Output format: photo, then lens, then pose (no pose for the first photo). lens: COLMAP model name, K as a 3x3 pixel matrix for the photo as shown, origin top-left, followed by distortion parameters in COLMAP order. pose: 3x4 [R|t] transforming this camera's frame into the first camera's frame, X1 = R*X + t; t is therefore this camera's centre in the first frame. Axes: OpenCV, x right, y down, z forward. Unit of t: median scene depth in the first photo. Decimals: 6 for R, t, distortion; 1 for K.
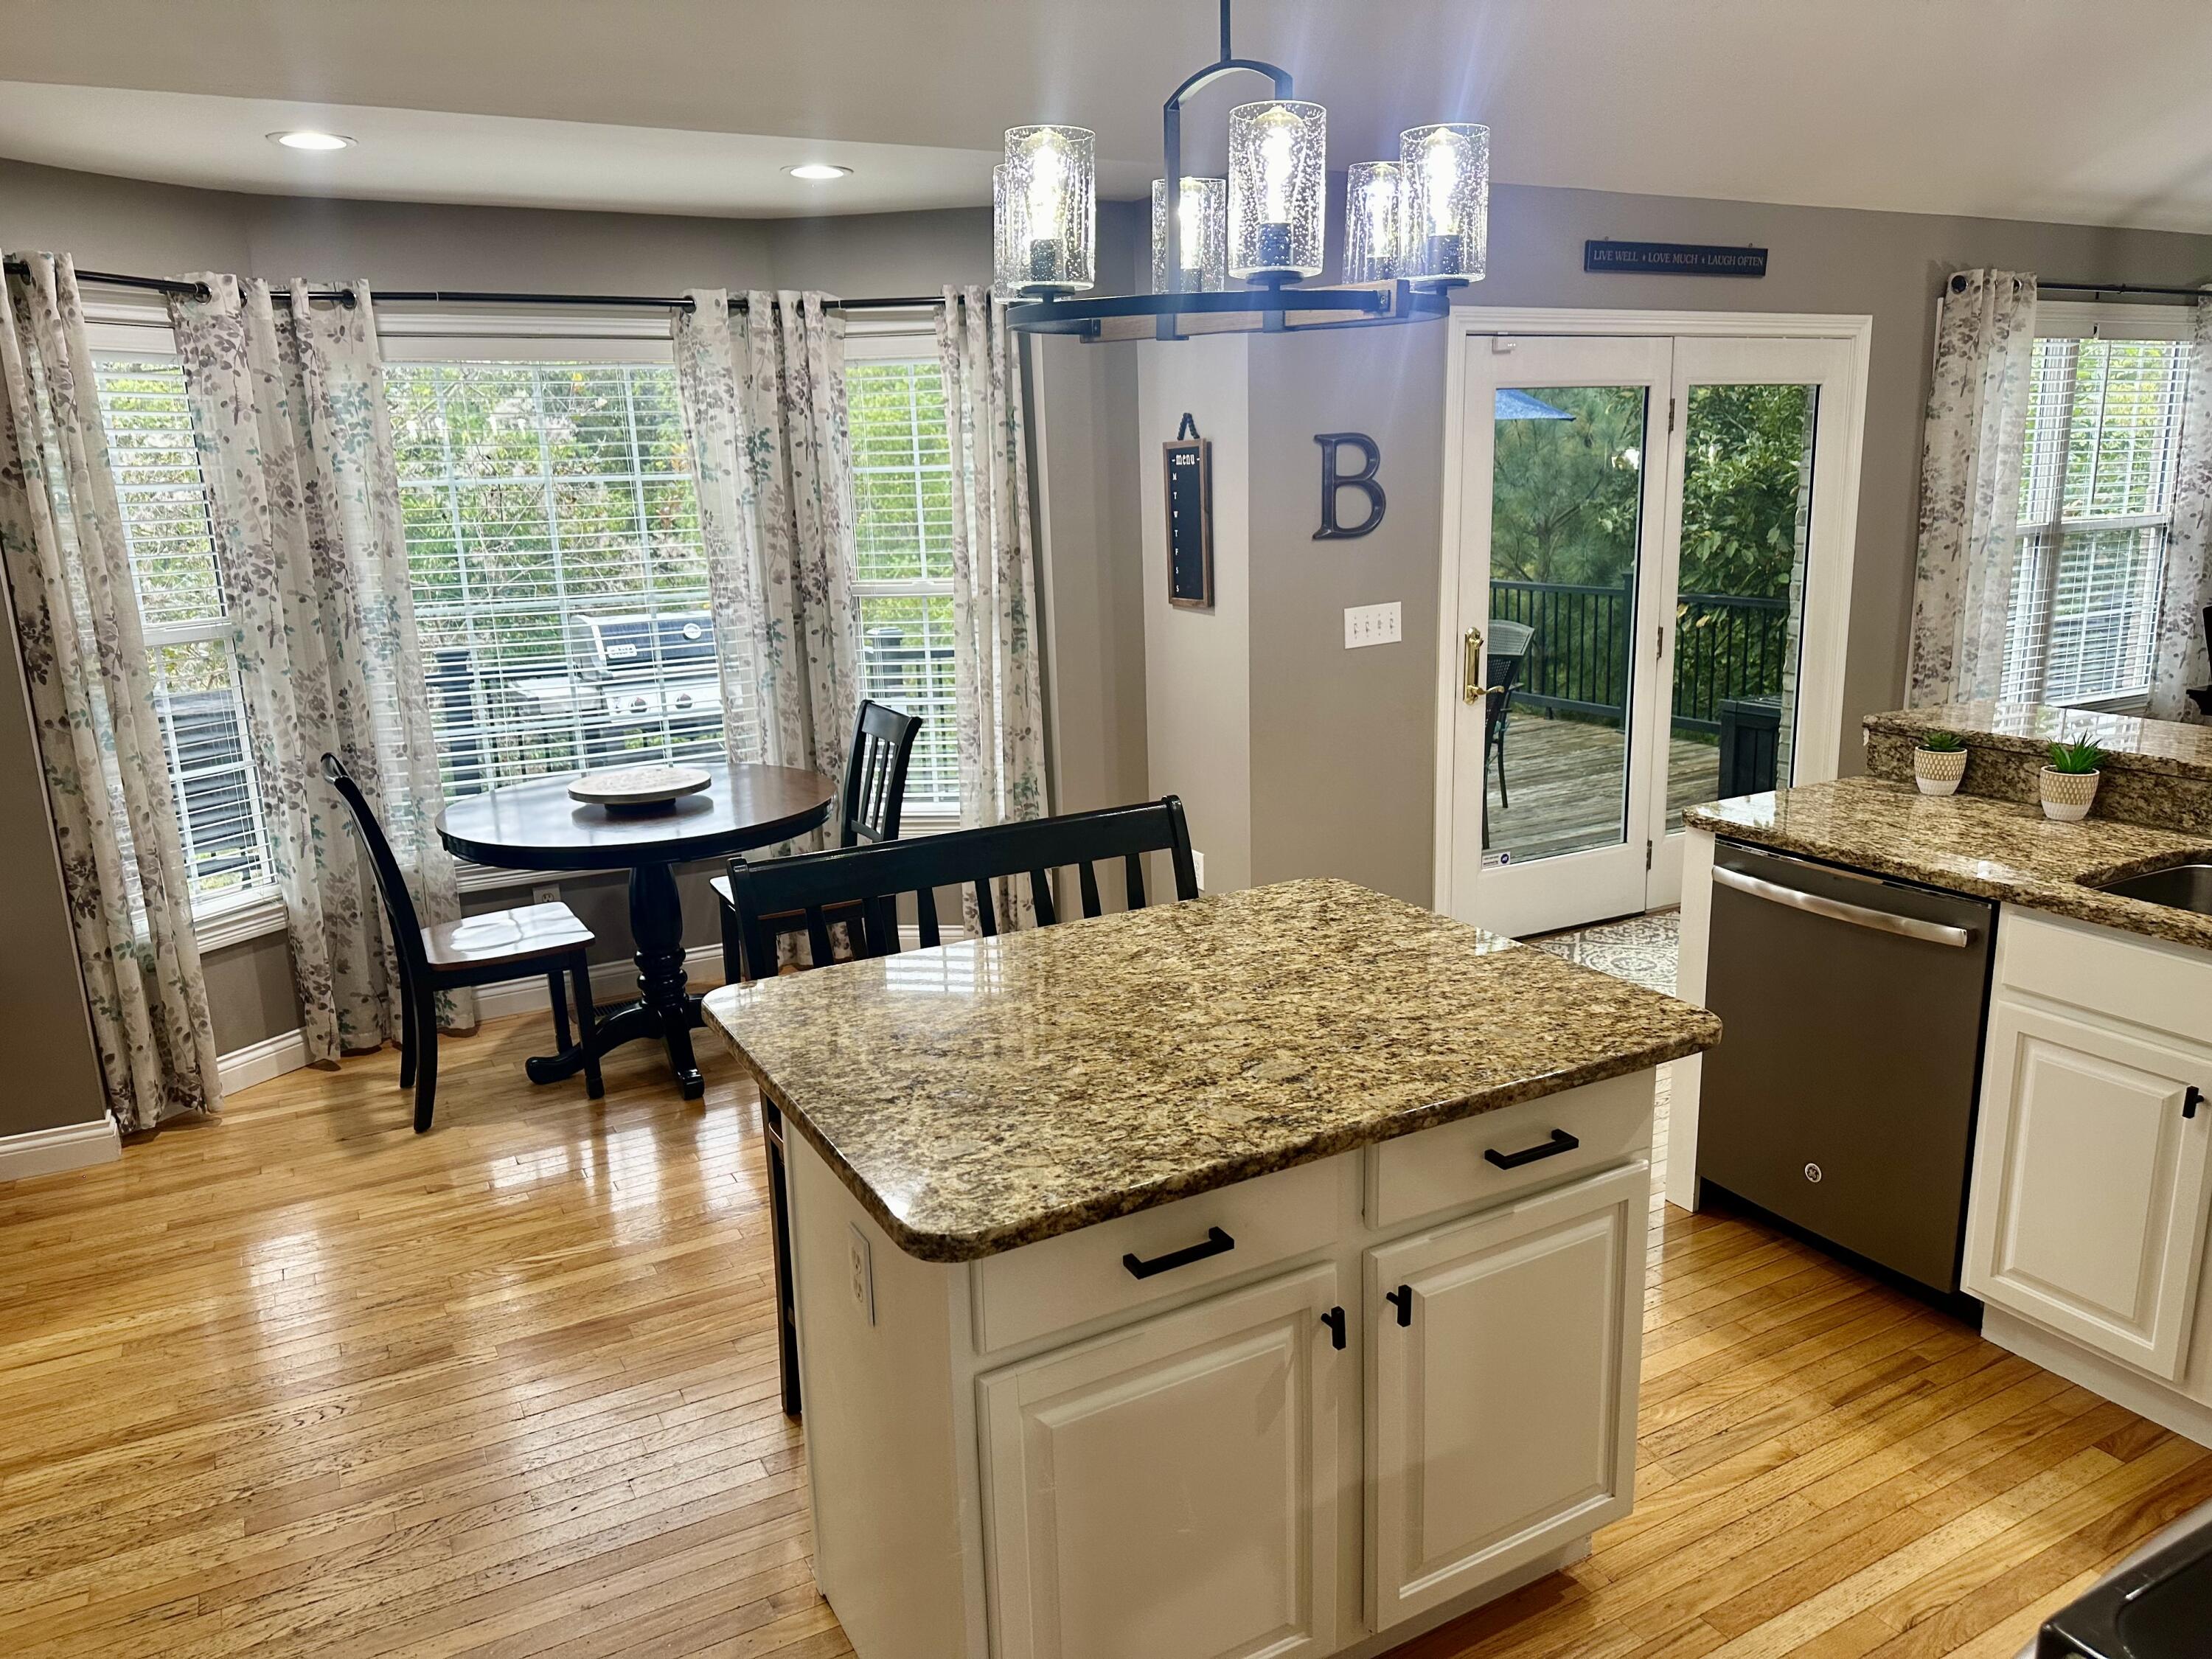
lens RADIAL K [[1582.4, 0, 1106.0], [0, 1582.4, 829.5], [0, 0, 1]] dist [0.002807, -0.002340]
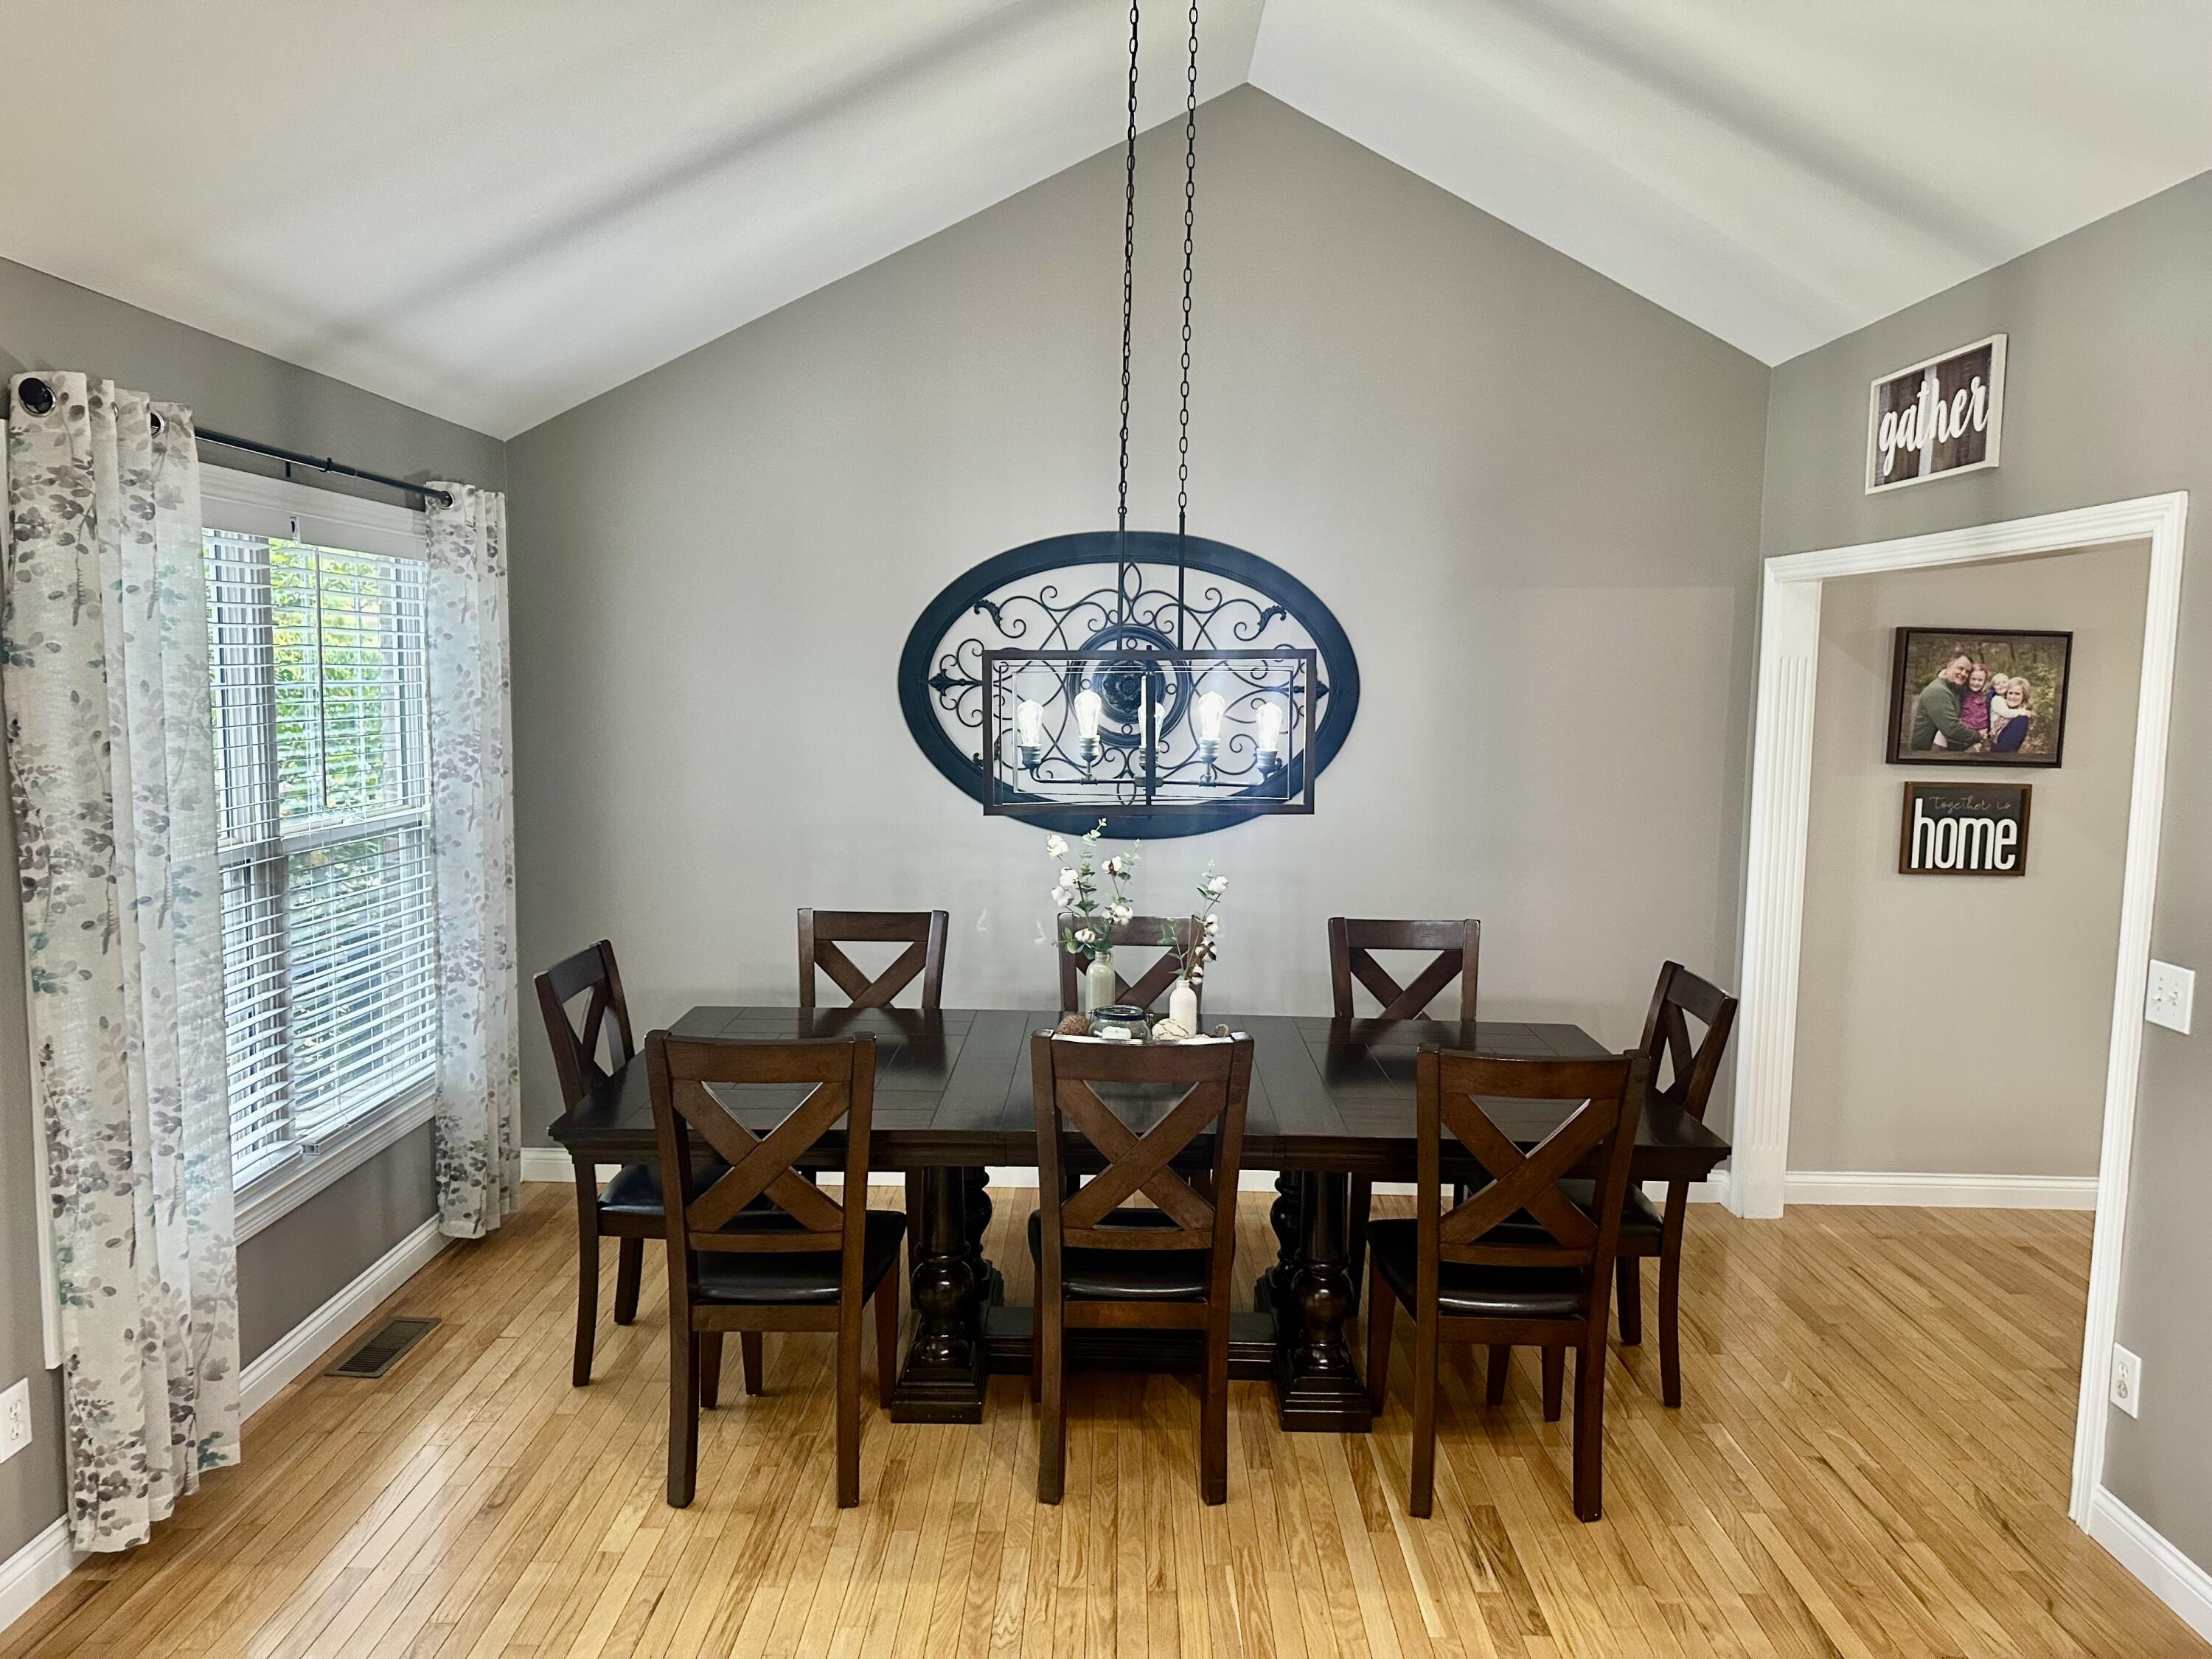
lens RADIAL K [[1529.6, 0, 1103.1], [0, 1529.6, 816.9], [0, 0, 1]] dist [0.009350, -0.003090]
pose [[0.471842, -0.051485, 0.880178, 0.263011], [0.168691, 0.985123, -0.032807, -0.142082], [-0.865395, 0.163958, 0.473508, 0.498074]]
